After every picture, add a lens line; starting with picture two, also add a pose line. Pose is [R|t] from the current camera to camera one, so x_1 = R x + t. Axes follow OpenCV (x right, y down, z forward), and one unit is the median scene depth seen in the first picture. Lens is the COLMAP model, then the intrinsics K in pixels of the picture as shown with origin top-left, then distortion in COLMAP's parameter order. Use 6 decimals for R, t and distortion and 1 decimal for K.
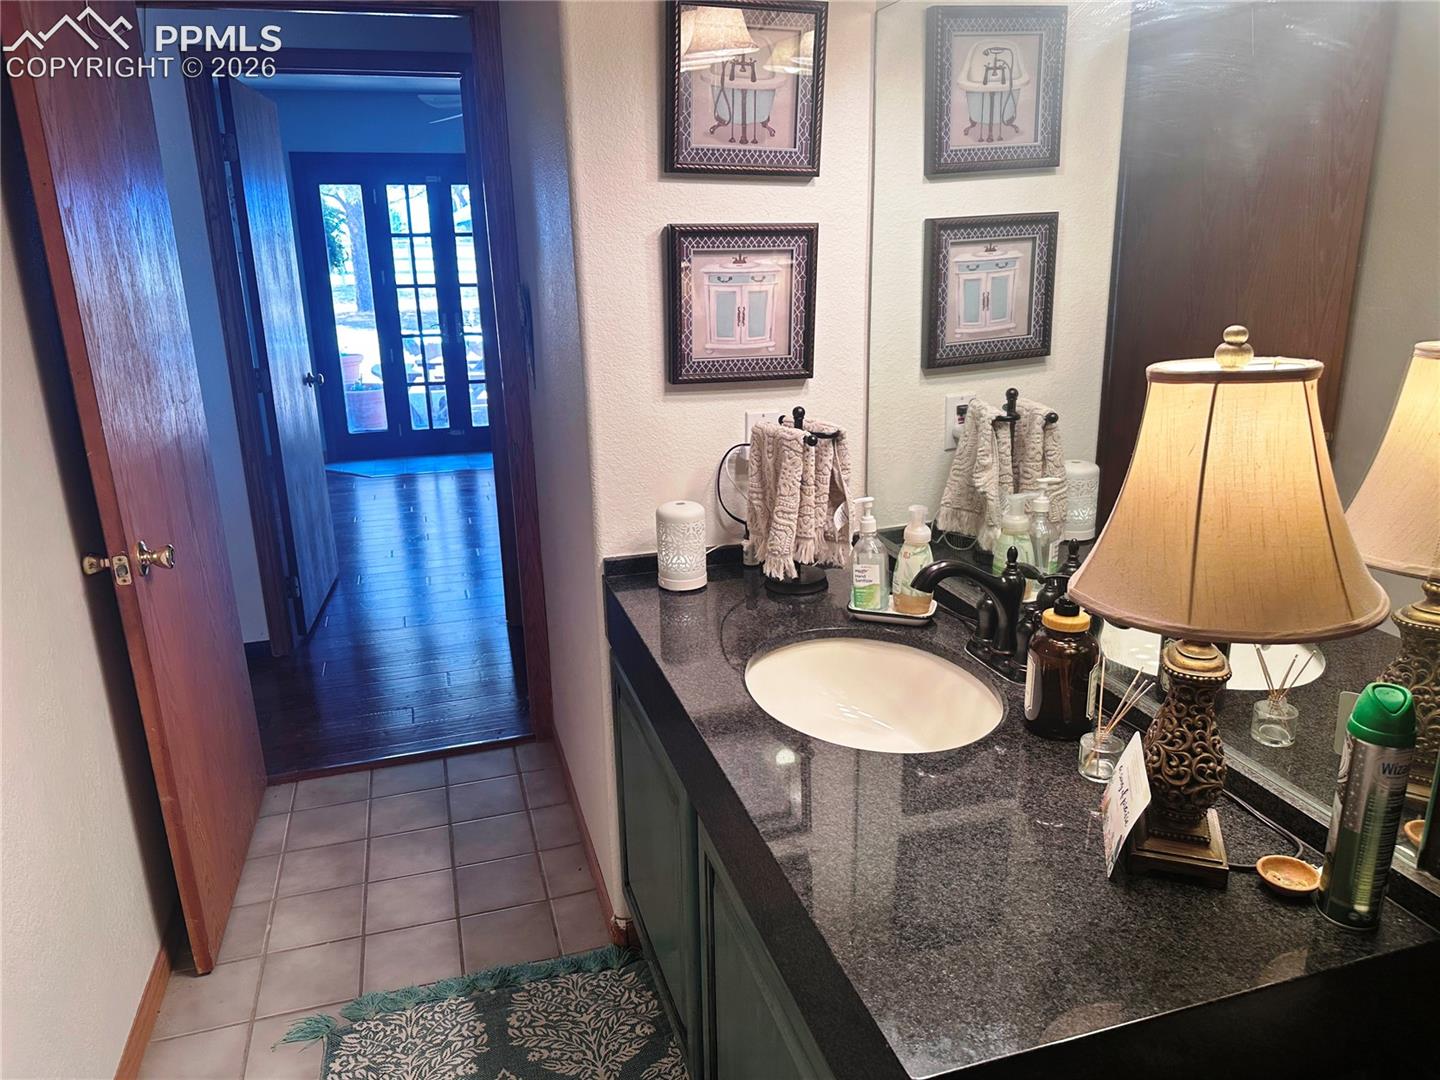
lens RADIAL K [[1015.8, 0, 718.8], [0, 1015.8, 542.0], [0, 0, 1]] dist [0.043804, -0.057391]
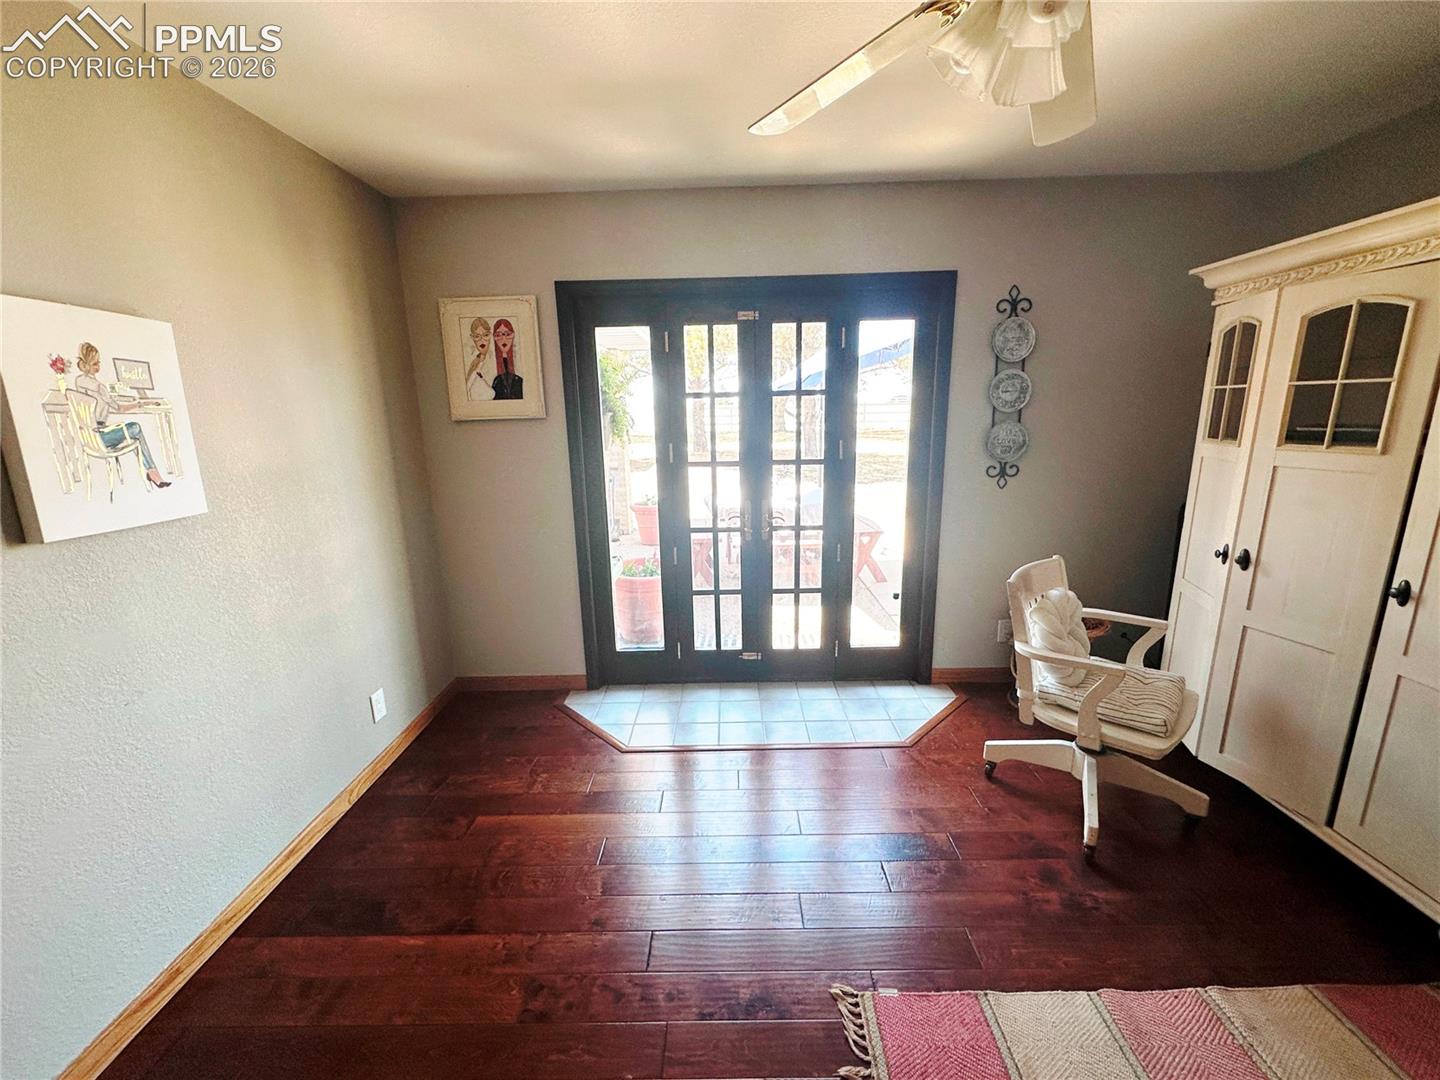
lens RADIAL K [[577.7, 0, 719.5], [0, 577.7, 534.1], [0, 0, 1]] dist [-0.000173, -0.000002]
pose [[0.957926, 0.061082, -0.280441, -0.176079], [-0.075918, 0.996215, -0.042340, -0.187395], [0.276793, 0.061849, 0.958937, 0.617075]]
